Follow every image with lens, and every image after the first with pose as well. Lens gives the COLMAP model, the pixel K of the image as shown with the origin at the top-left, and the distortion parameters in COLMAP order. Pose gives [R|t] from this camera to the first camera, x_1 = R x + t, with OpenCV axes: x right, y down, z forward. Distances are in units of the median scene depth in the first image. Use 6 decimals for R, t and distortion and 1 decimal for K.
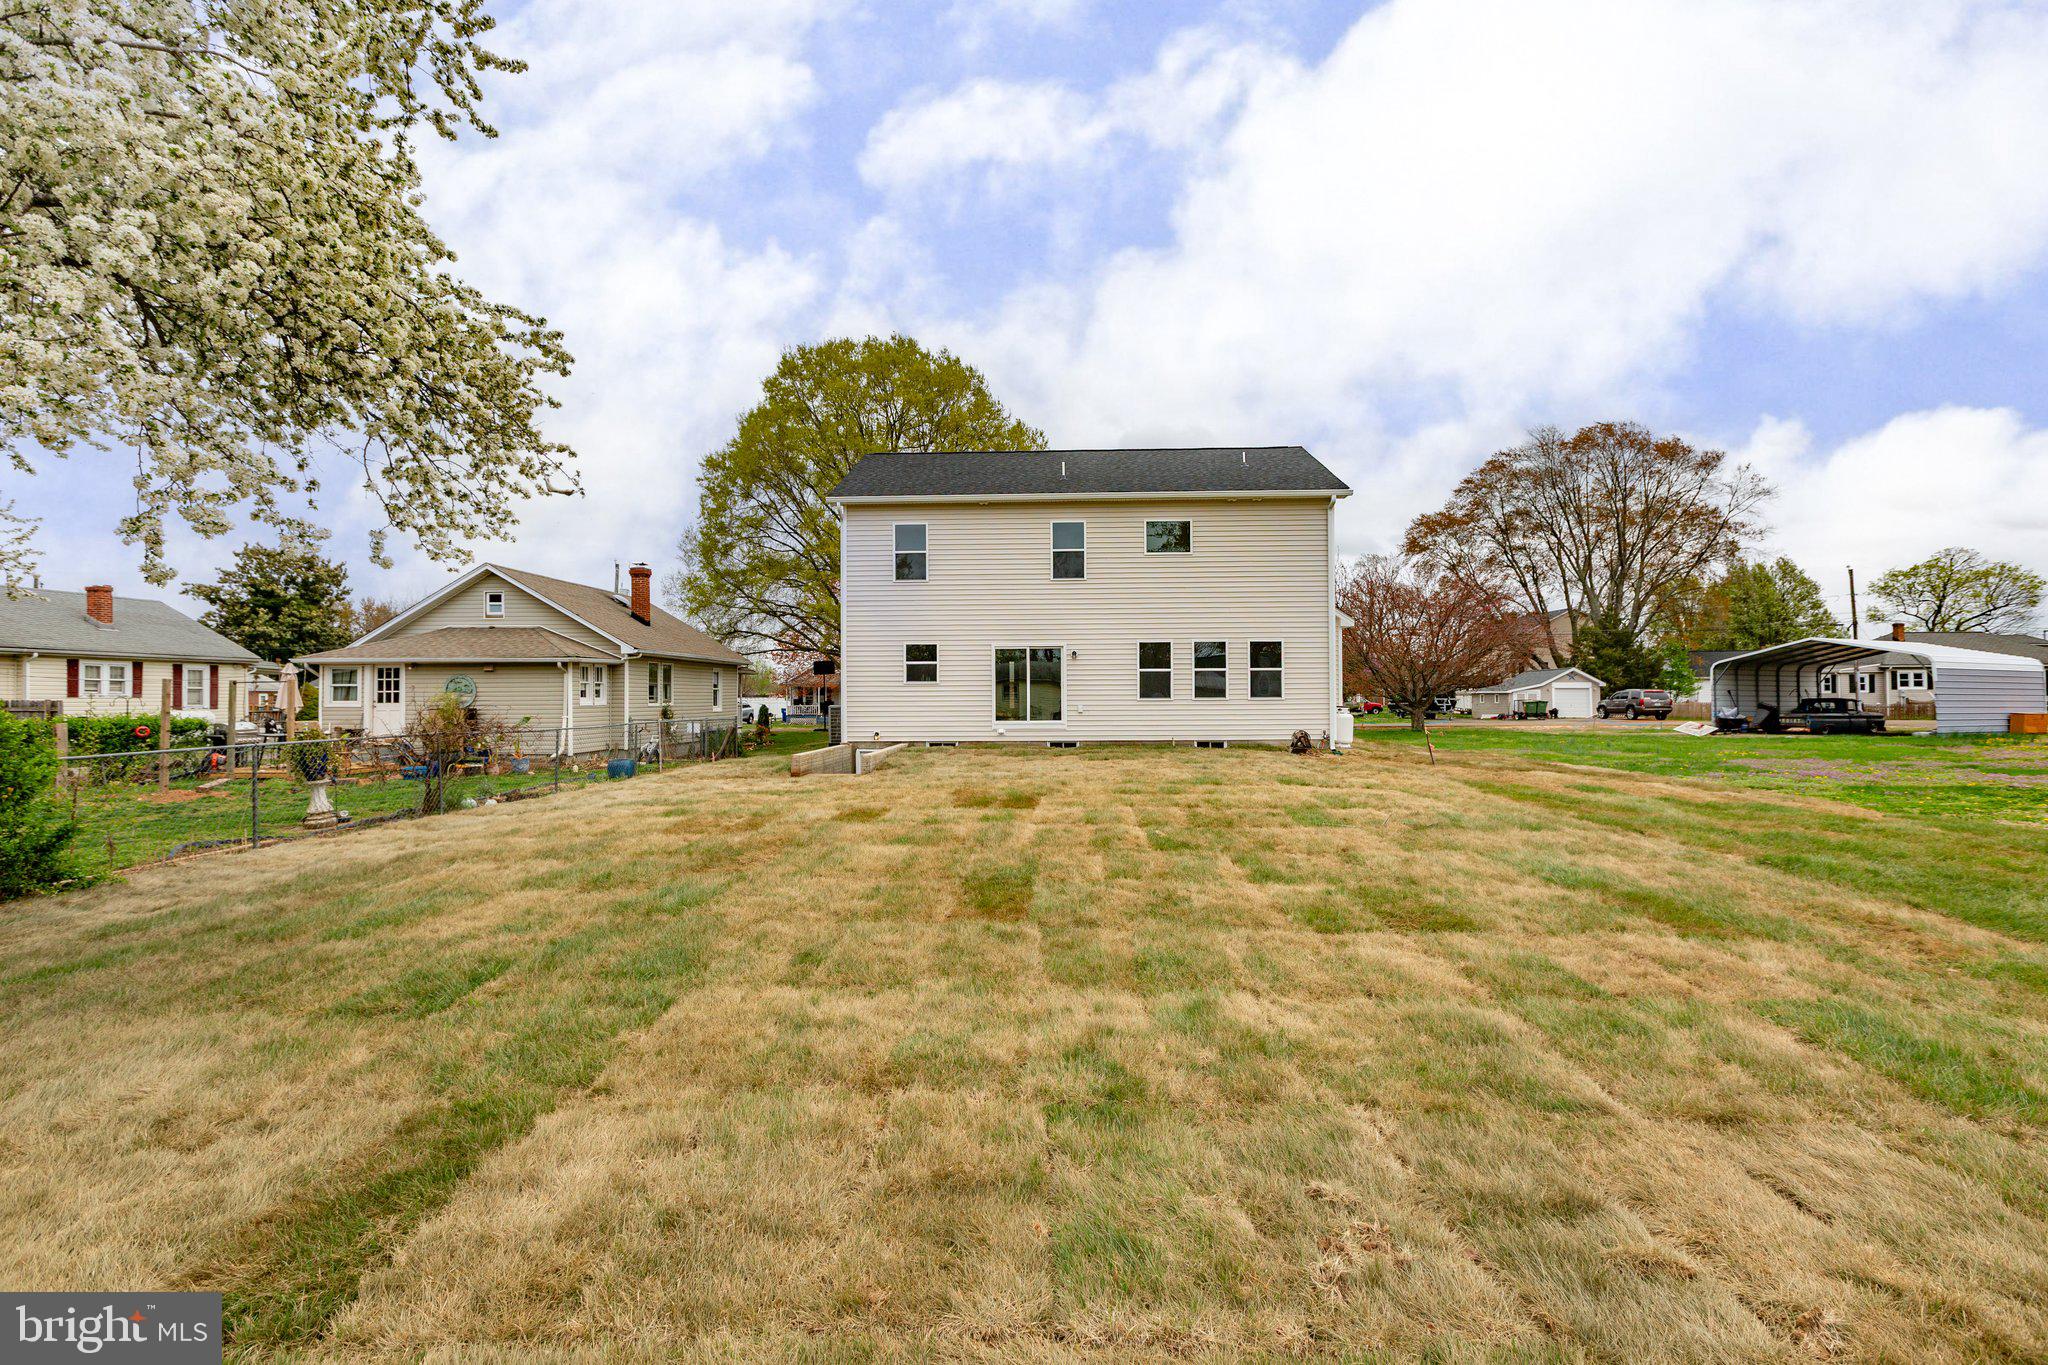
lens RADIAL K [[913.2, 0, 1024.0], [0, 913.2, 682.5], [0, 0, 1]] dist [-0.000331, 0.000132]
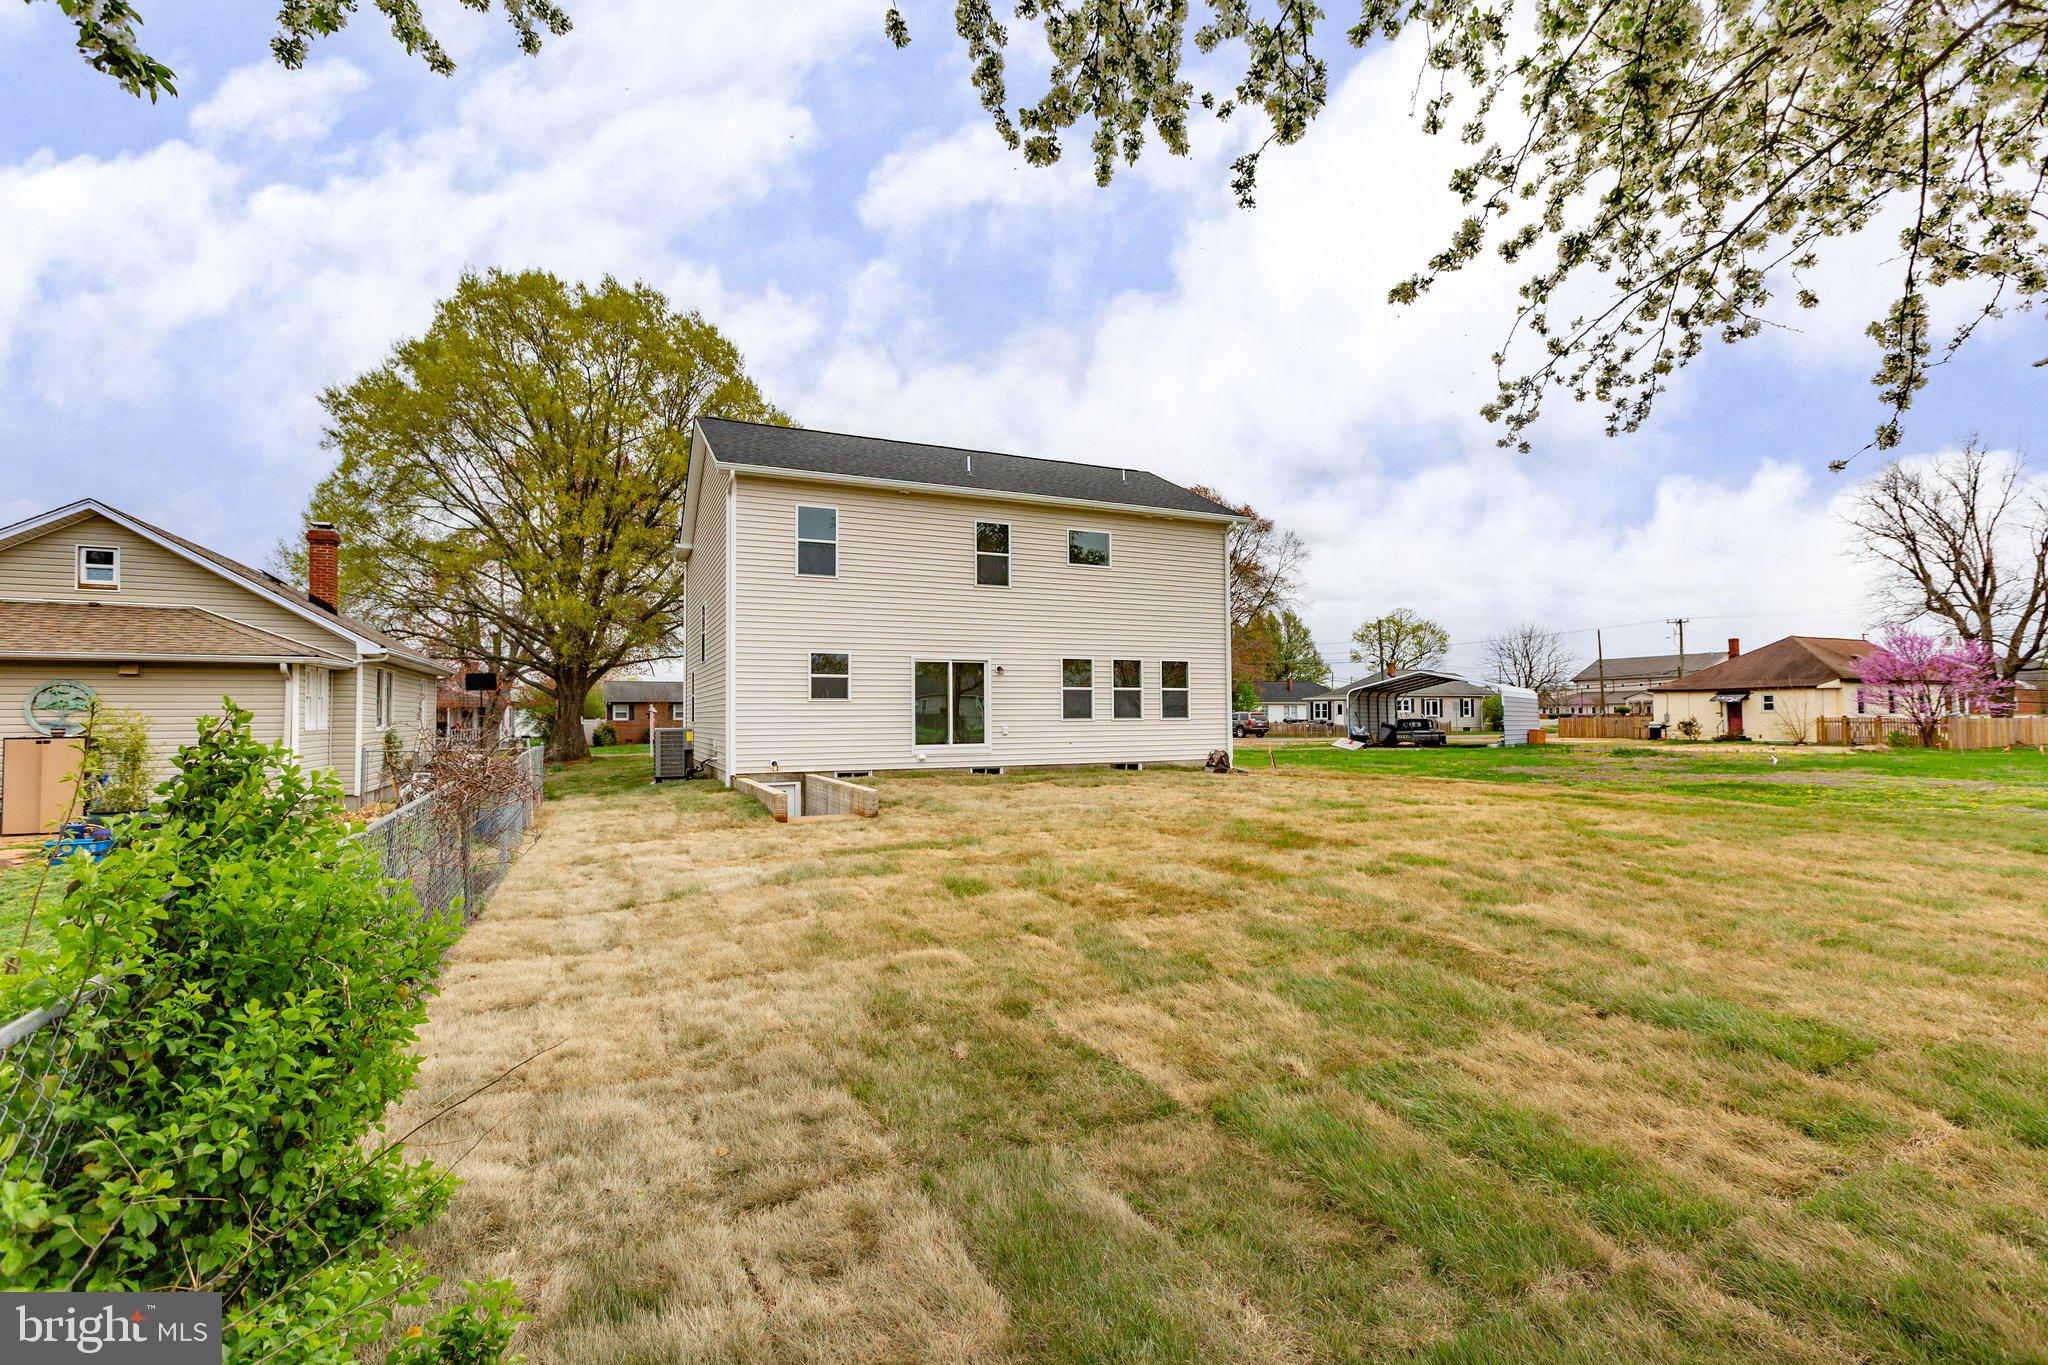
lens RADIAL K [[913.2, 0, 1024.0], [0, 913.2, 682.5], [0, 0, 1]] dist [-0.000331, 0.000132]
pose [[0.892368, 0.017368, 0.450974, -0.327792], [-0.006382, 0.999645, -0.025870, 0.004715], [-0.451263, 0.020208, 0.892162, 0.184762]]
